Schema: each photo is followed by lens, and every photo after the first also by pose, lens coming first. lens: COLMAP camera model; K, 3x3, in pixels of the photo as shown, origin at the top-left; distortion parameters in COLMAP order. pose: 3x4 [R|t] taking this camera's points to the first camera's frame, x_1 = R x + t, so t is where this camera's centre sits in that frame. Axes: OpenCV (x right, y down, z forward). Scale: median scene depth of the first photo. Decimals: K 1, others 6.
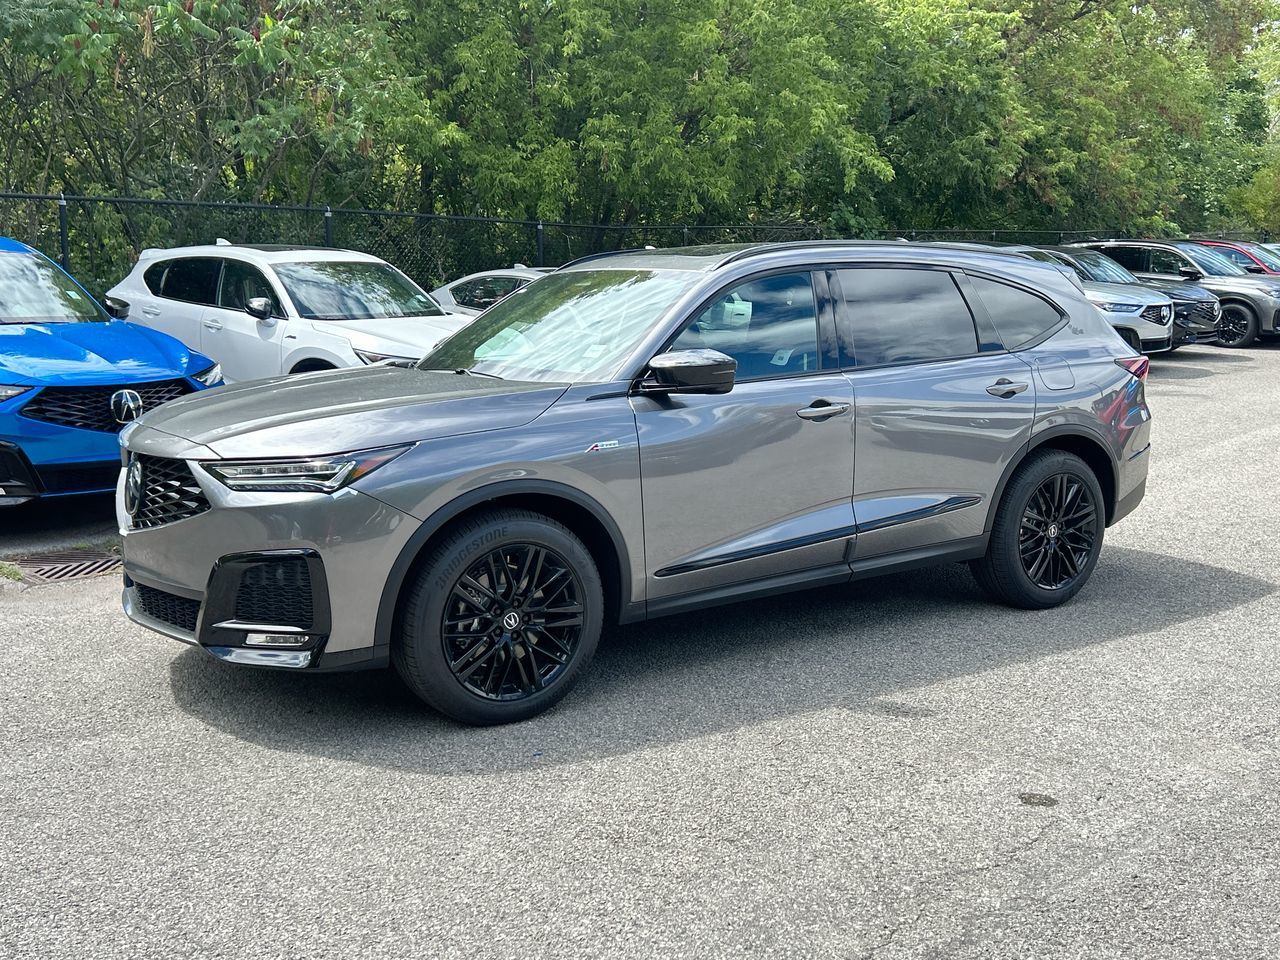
lens RADIAL K [[1336.0, 0, 646.8], [0, 1336.0, 527.5], [0, 0, 1]] dist [0.109495, -0.221931]
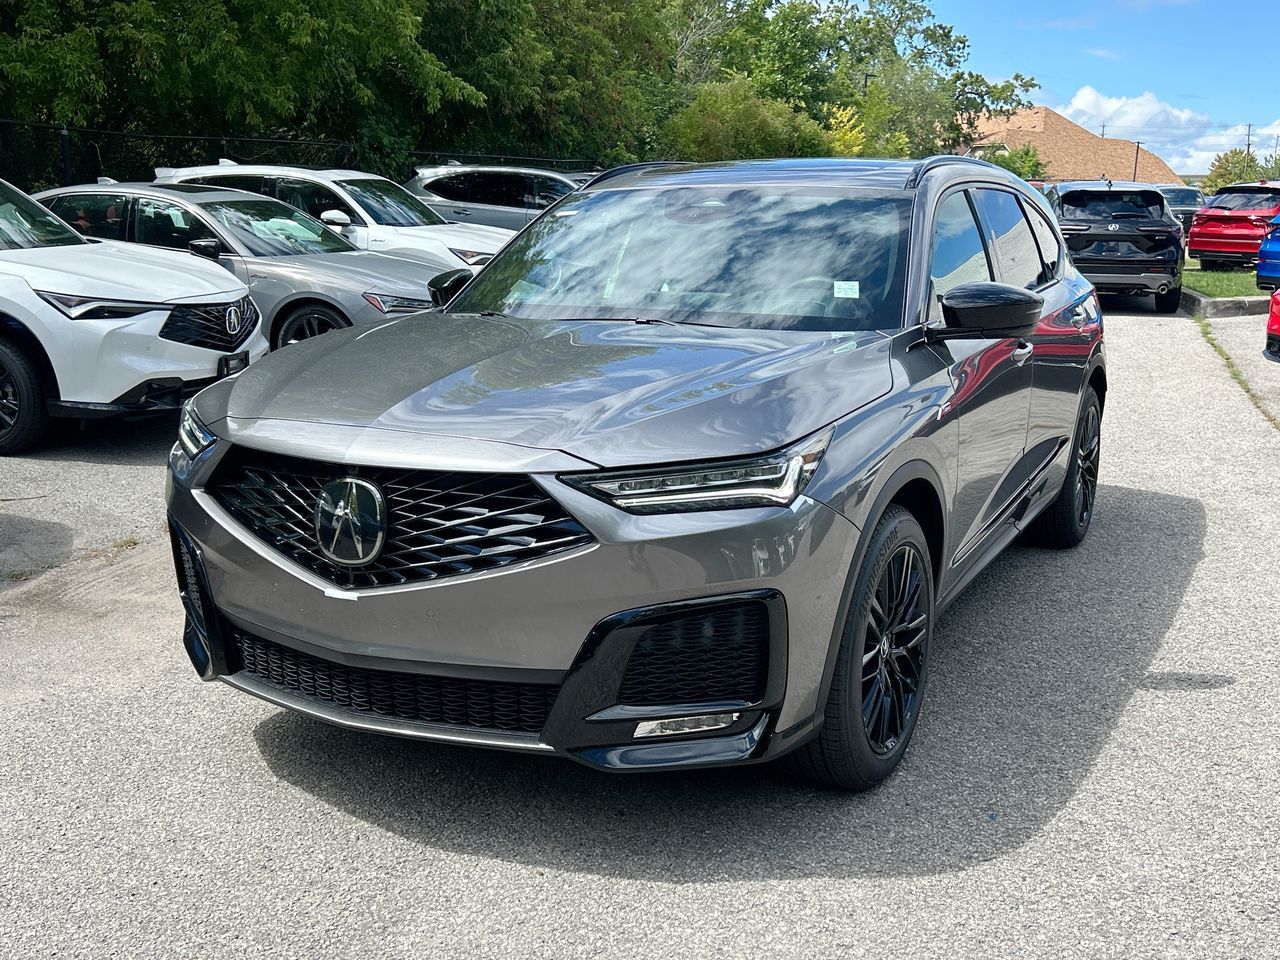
lens RADIAL K [[1344.1, 0, 646.7], [0, 1344.1, 472.8], [0, 0, 1]] dist [0.044432, -0.039643]
pose [[0.874322, -0.084913, 0.477860, -0.483980], [0.078197, 0.996359, 0.033974, -0.055102], [-0.479005, 0.007664, 0.877779, 0.324066]]
